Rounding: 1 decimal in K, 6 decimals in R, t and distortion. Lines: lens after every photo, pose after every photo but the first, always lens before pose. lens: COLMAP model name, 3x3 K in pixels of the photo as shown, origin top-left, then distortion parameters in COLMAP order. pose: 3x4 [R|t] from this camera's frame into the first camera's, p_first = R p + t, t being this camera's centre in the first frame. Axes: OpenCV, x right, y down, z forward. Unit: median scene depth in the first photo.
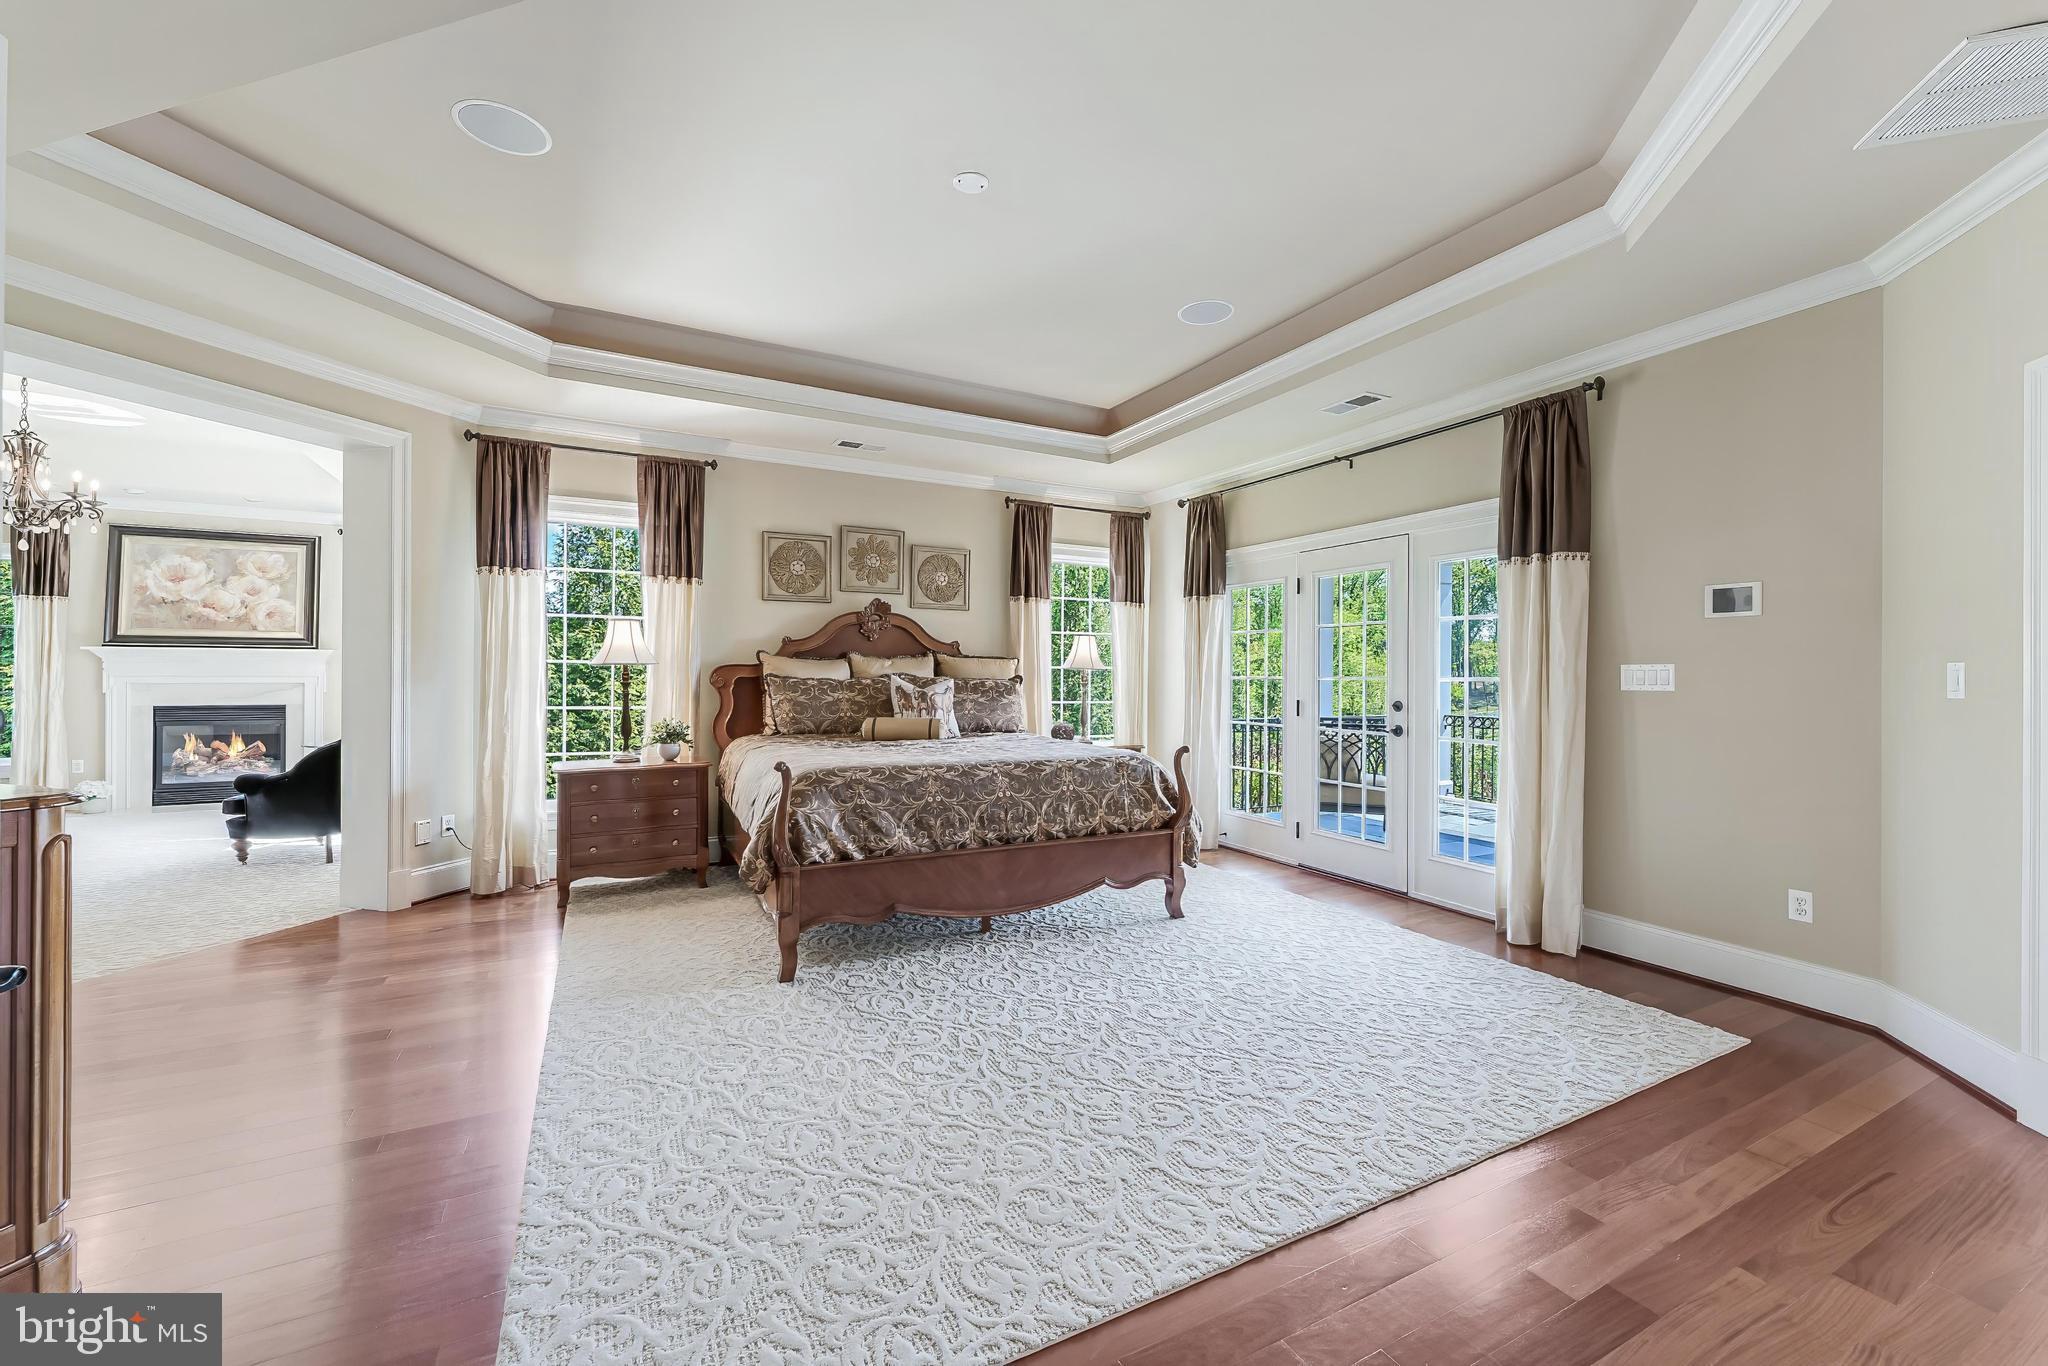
lens RADIAL K [[833.2, 0, 1040.9], [0, 833.2, 677.8], [0, 0, 1]] dist [-0.001860, 0.000010]
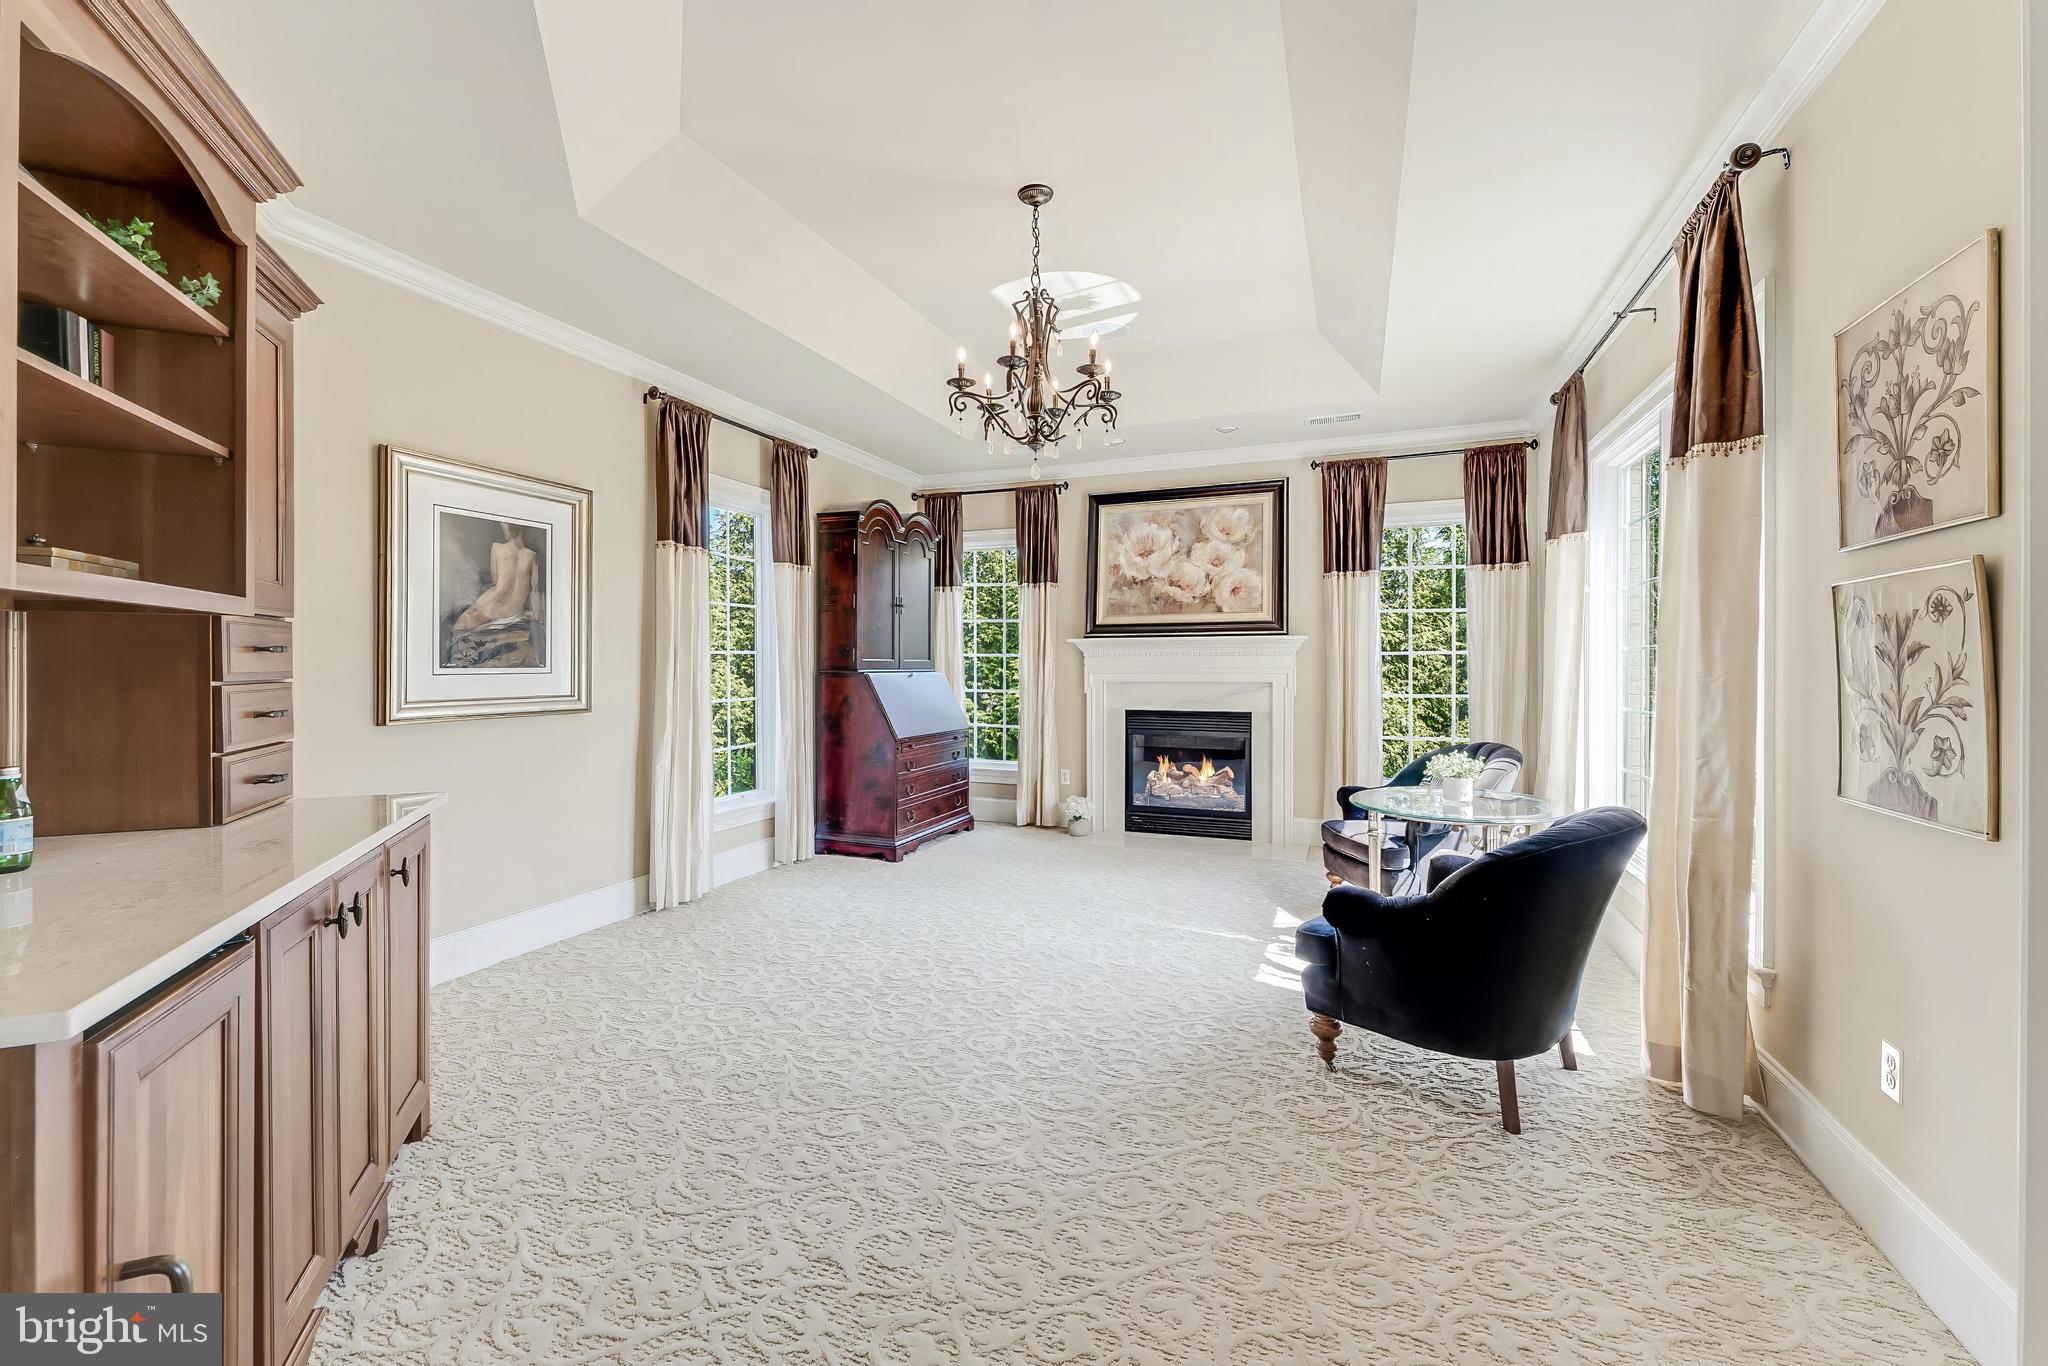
lens RADIAL K [[833.2, 0, 1025.0], [0, 833.2, 664.6], [0, 0, 1]] dist [-0.001860, 0.000010]
pose [[0.615070, -0.000634, -0.788472, -0.473255], [0.003919, 0.999990, 0.002253, -0.012784], [0.788463, -0.004476, 0.615066, 0.409830]]
